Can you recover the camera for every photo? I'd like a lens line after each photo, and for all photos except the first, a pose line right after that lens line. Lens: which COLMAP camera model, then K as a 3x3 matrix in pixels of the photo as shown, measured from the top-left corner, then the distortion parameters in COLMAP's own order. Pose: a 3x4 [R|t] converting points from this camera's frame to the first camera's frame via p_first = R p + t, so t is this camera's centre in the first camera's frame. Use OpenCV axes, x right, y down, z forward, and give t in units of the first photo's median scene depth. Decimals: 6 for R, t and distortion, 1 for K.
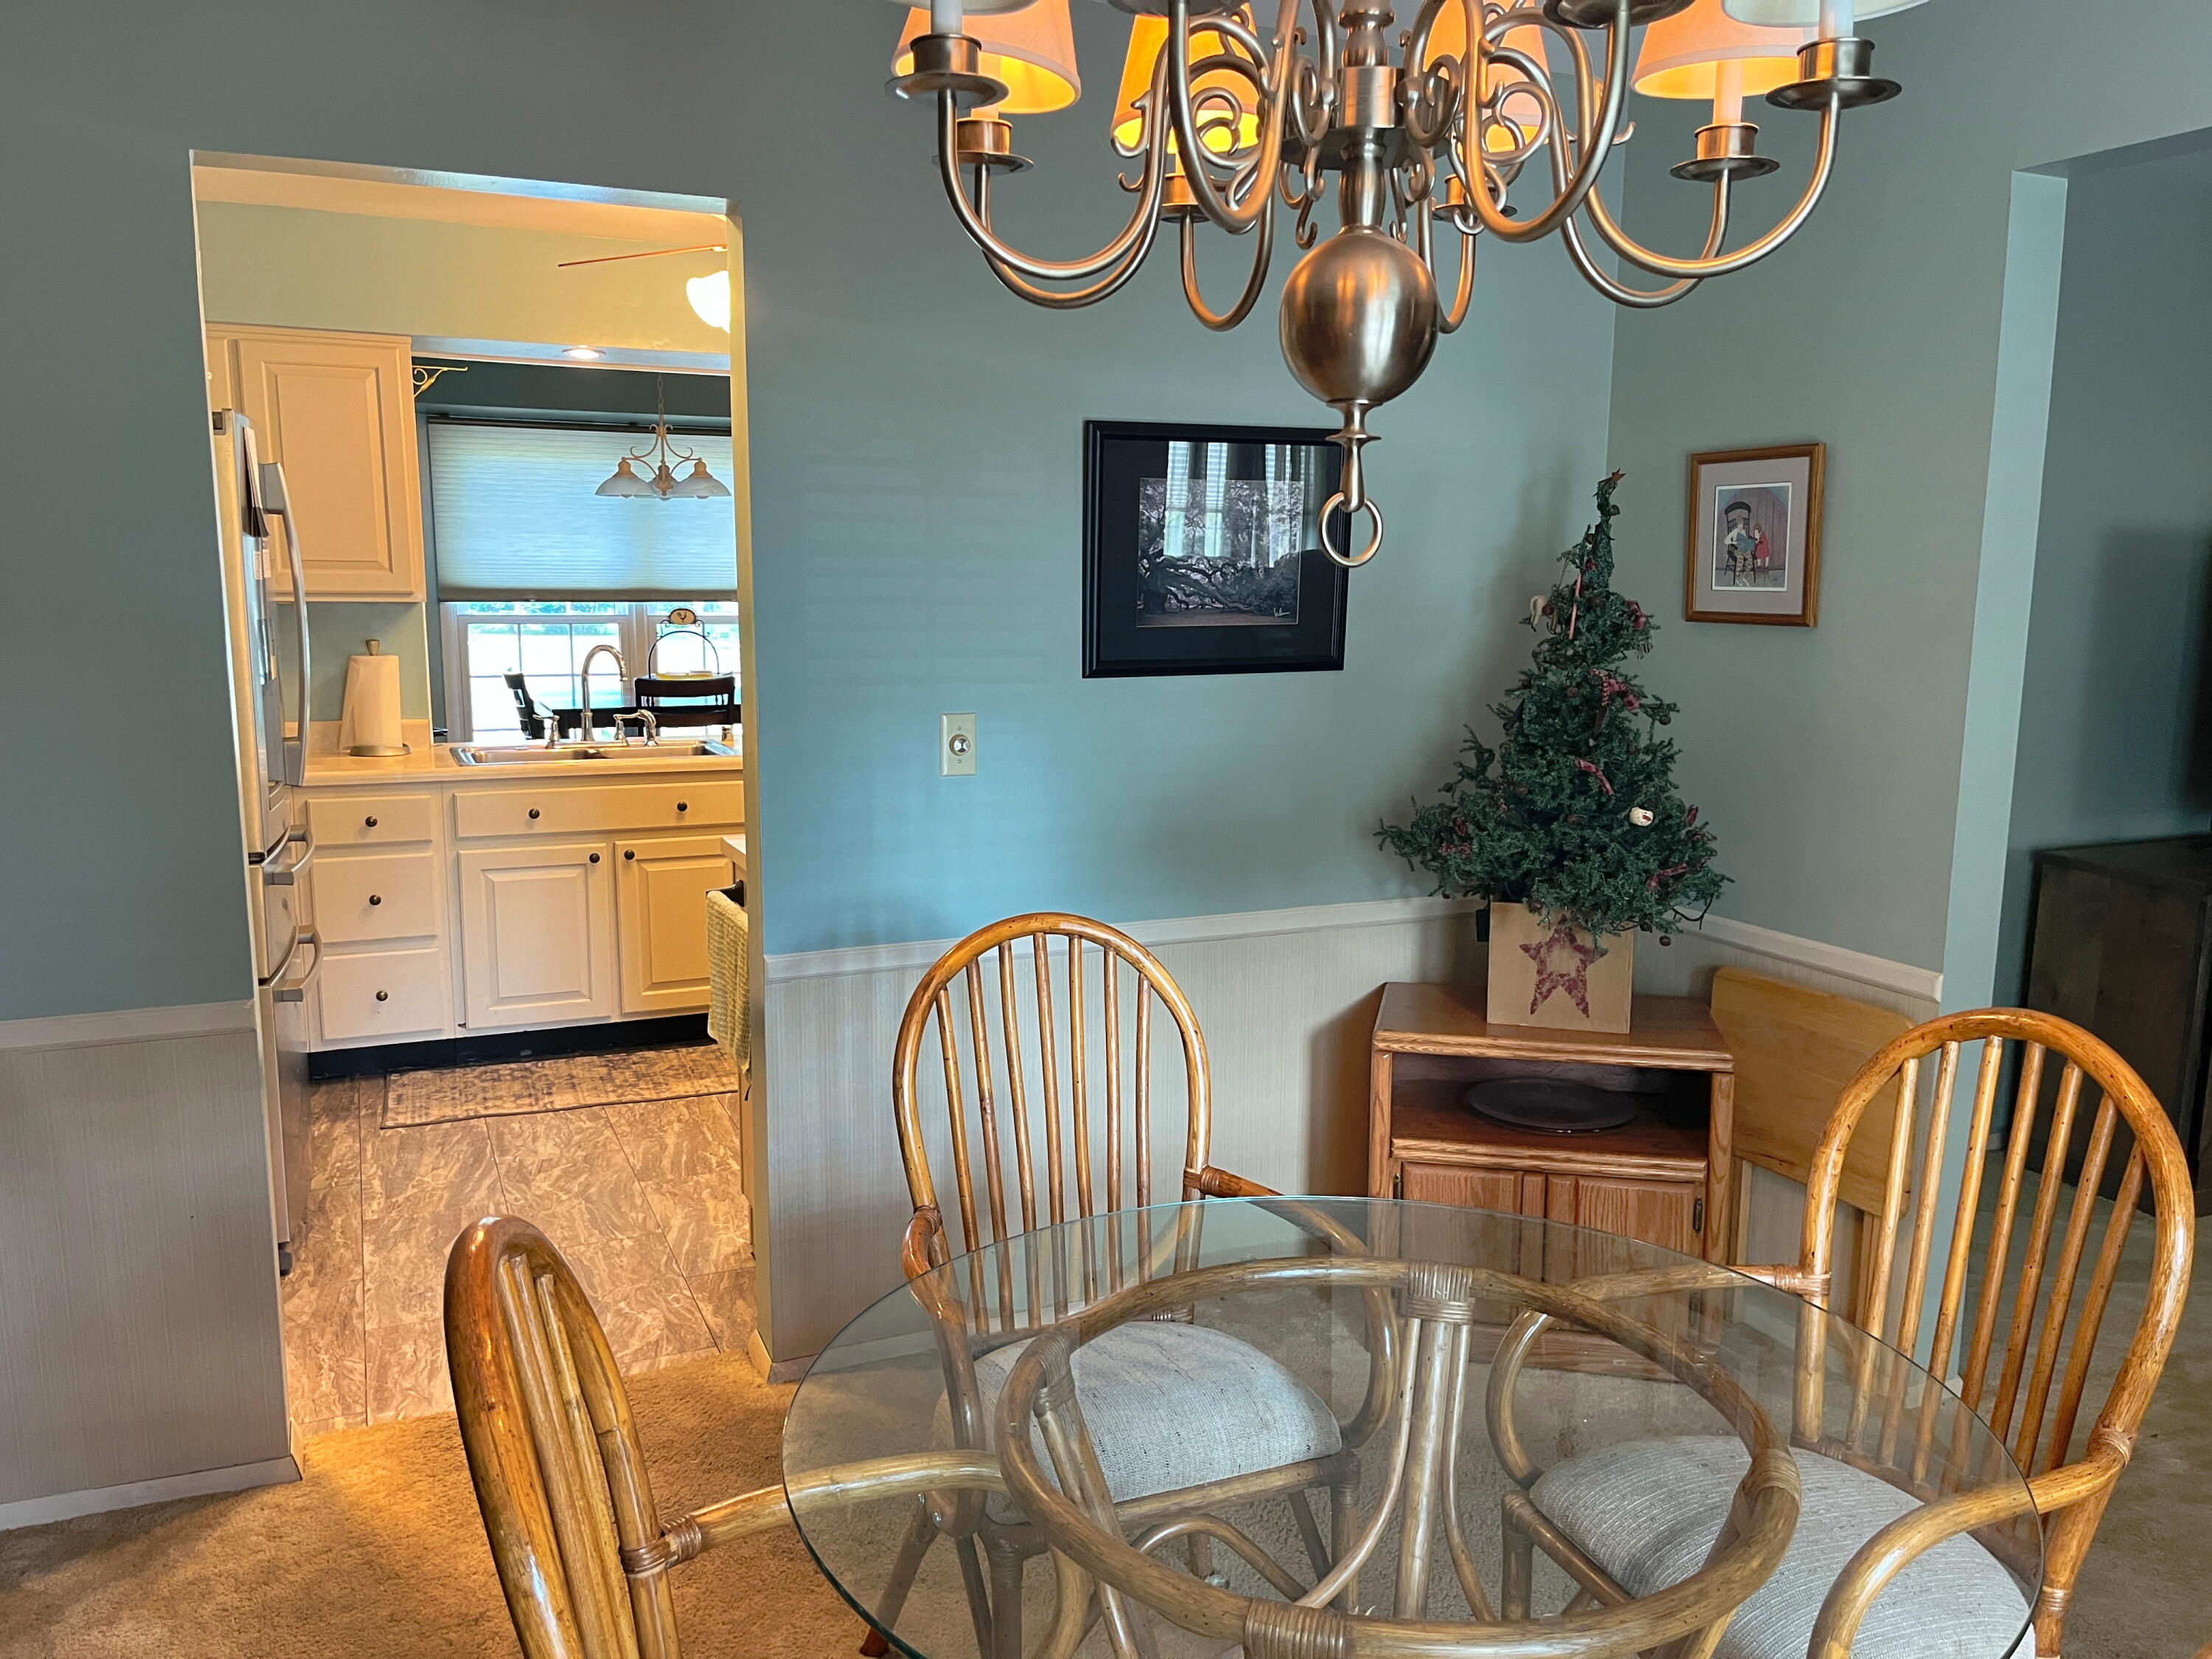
lens RADIAL K [[1738.0, 0, 1109.2], [0, 1738.0, 833.9], [0, 0, 1]] dist [0.085145, -0.089197]
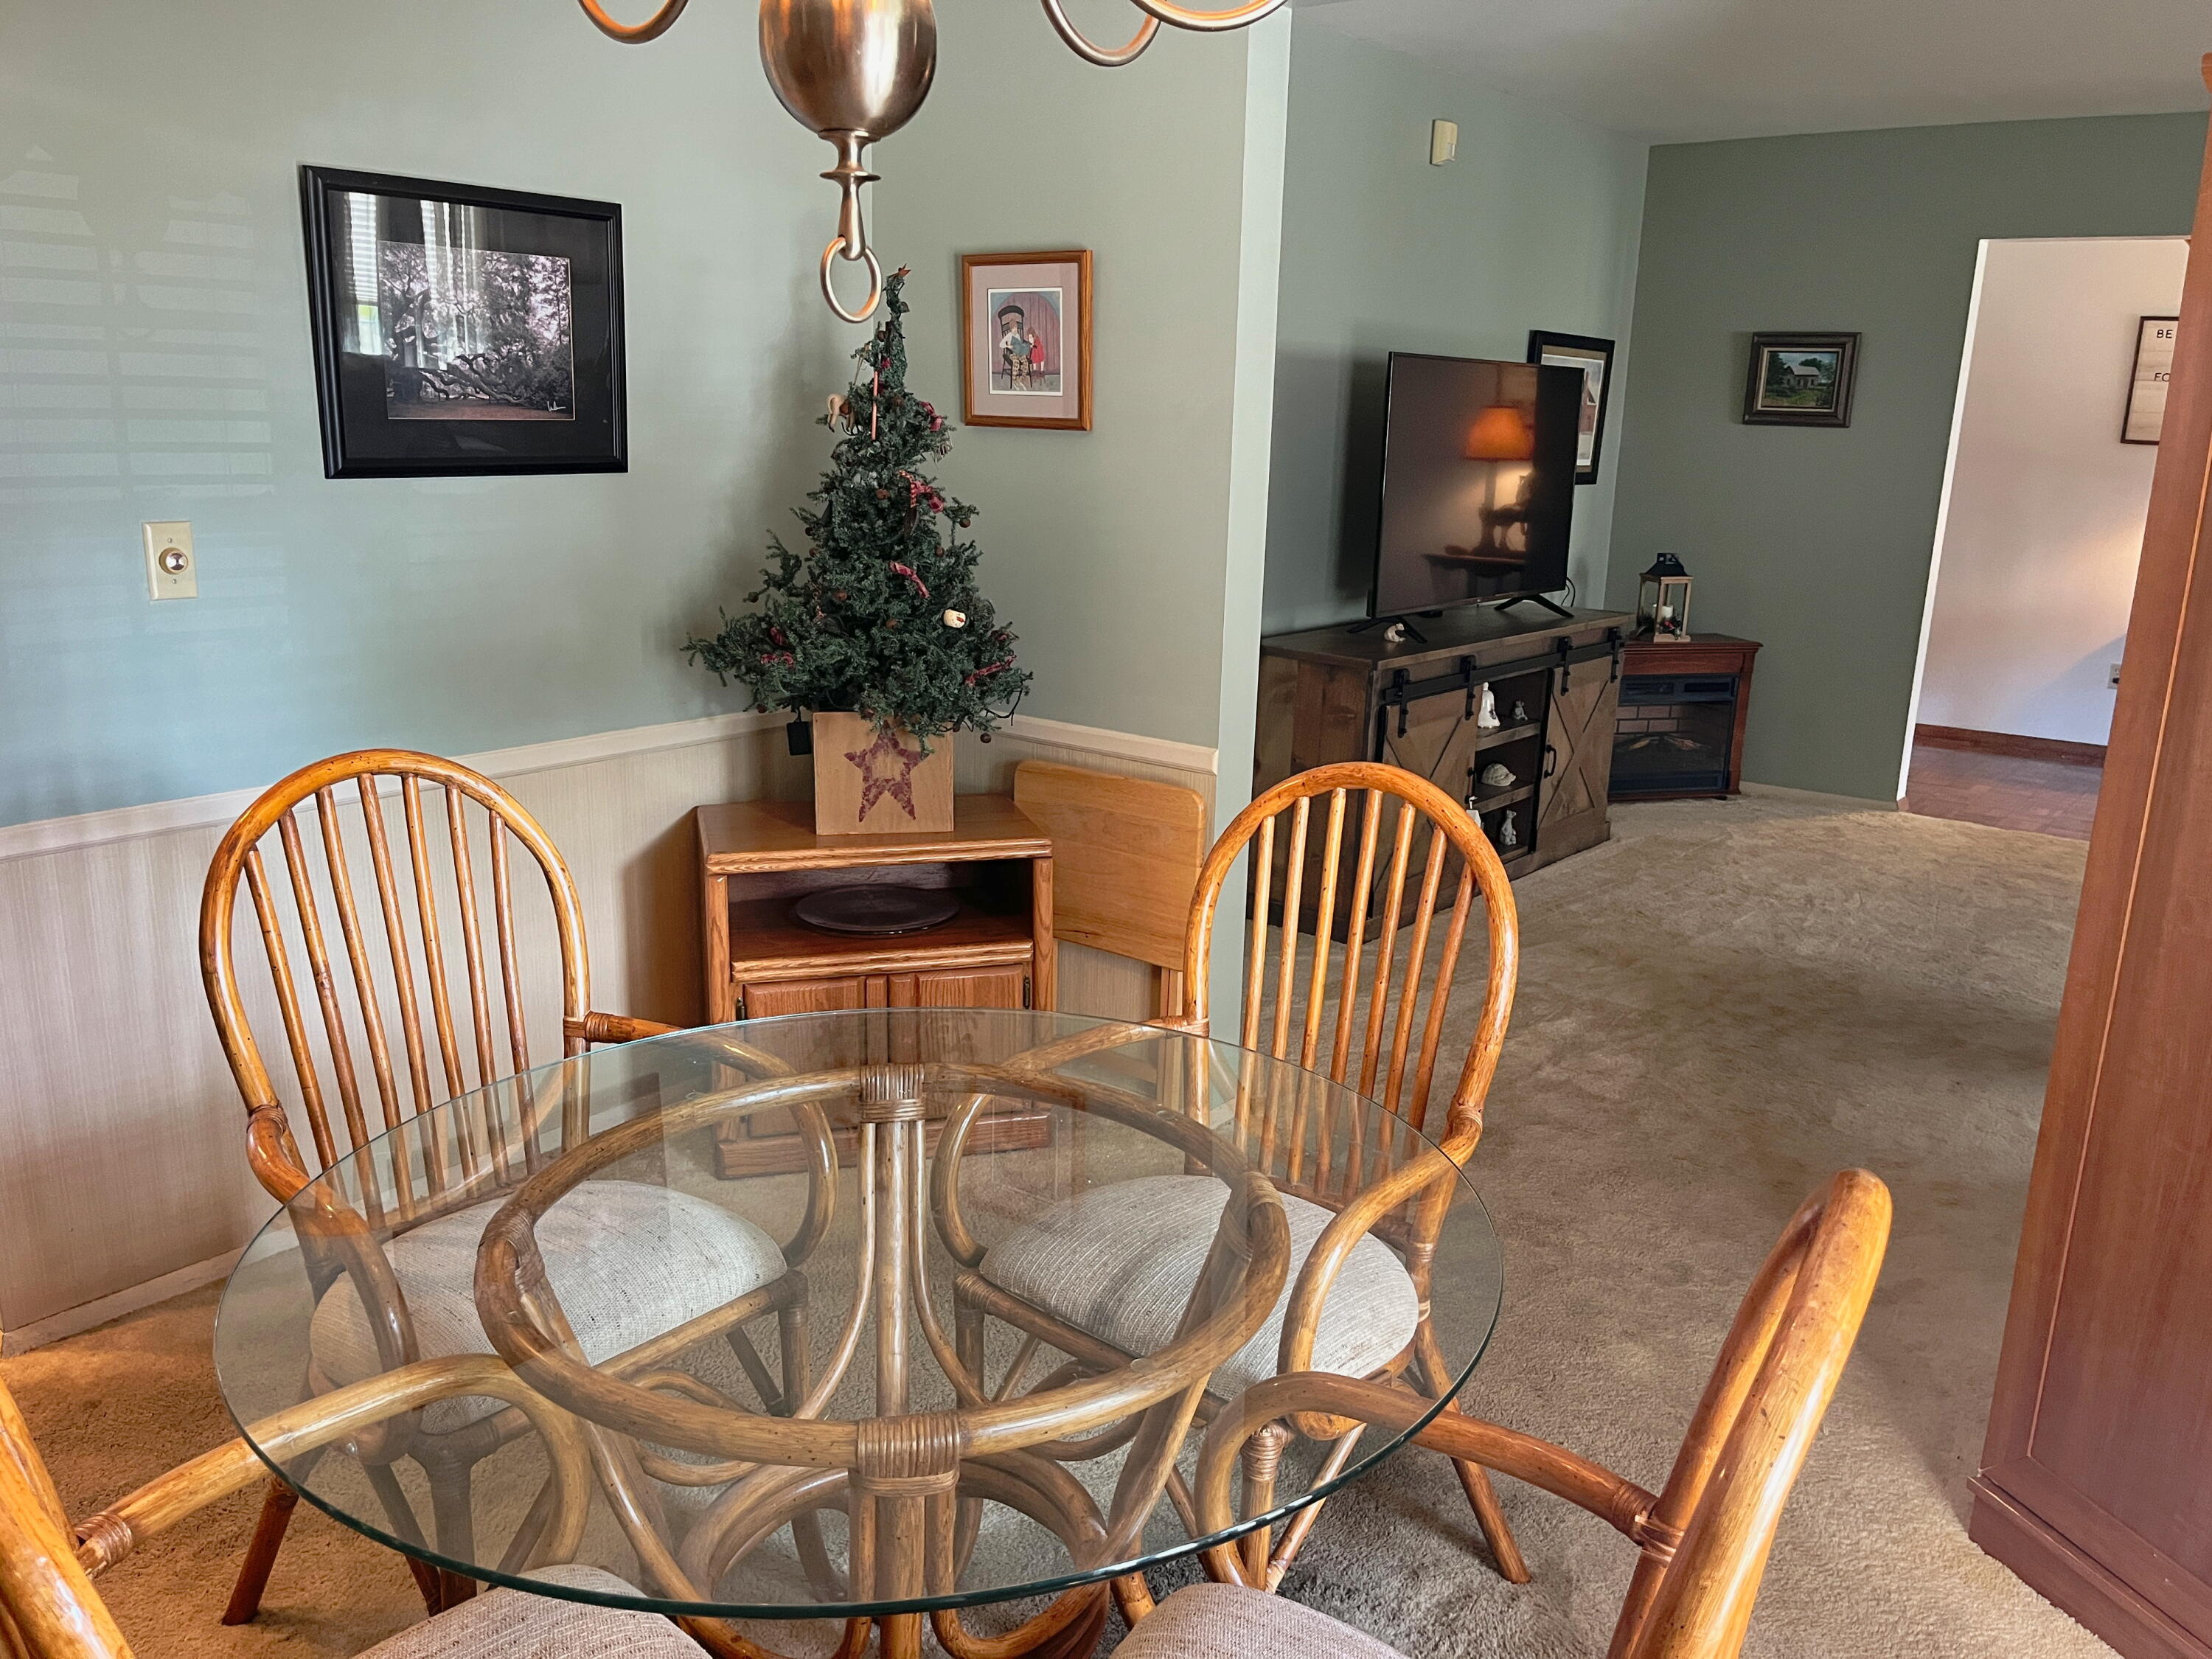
lens RADIAL K [[1738.0, 0, 1109.2], [0, 1738.0, 833.9], [0, 0, 1]] dist [0.085145, -0.089197]
pose [[0.885450, -0.097062, 0.454486, -0.088120], [0.052832, 0.992630, 0.109060, 0.008830], [-0.461722, -0.072555, 0.884052, 0.051154]]
